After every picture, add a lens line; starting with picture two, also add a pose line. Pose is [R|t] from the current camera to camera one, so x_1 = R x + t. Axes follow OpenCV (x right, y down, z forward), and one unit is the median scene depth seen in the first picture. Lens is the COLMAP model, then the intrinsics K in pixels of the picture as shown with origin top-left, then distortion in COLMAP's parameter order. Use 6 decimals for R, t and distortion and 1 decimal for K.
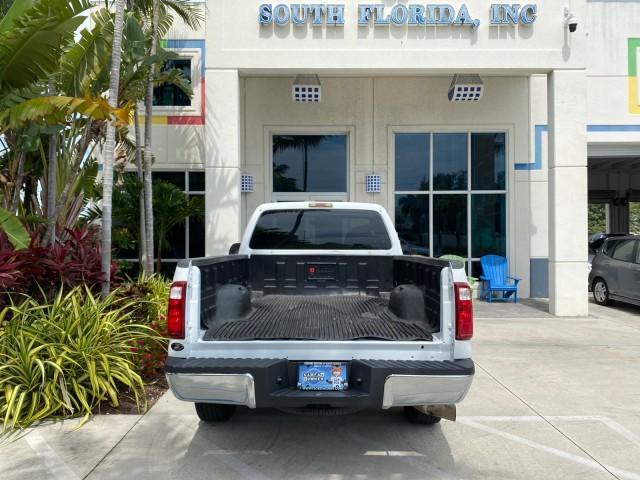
lens RADIAL K [[492.7, 0, 322.6], [0, 492.7, 237.9], [0, 0, 1]] dist [0.033432, -0.042868]
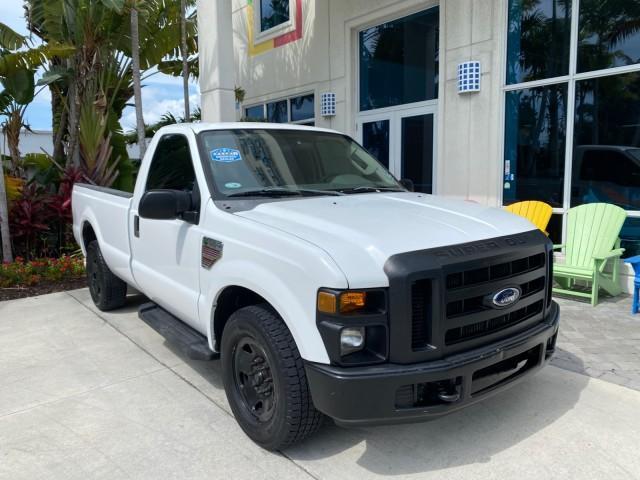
lens RADIAL K [[492.7, 0, 321.1], [0, 492.7, 239.0], [0, 0, 1]] dist [0.033432, -0.042868]
pose [[0.626689, 0.090092, -0.774044, 0.598101], [0.018109, 0.991343, 0.130046, 0.000888], [0.779059, -0.095516, 0.619632, 0.599751]]
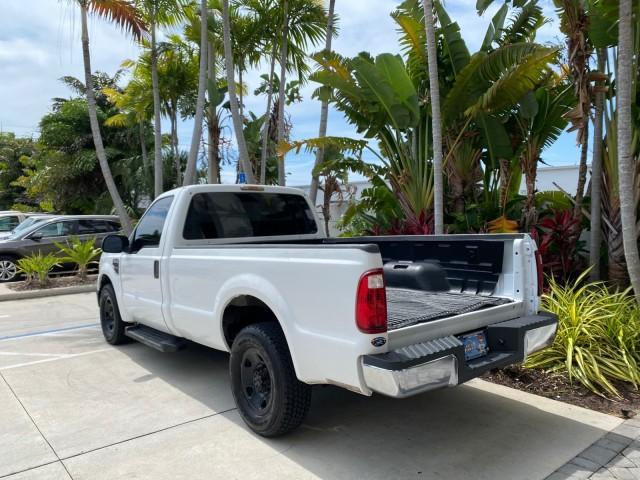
lens RADIAL K [[492.7, 0, 321.1], [0, 492.7, 242.1], [0, 0, 1]] dist [0.033432, -0.042868]
pose [[0.775801, -0.051273, 0.628891, -0.304335], [0.032506, 0.998617, 0.041316, 0.000224], [-0.630139, -0.011610, 0.776395, 0.124686]]
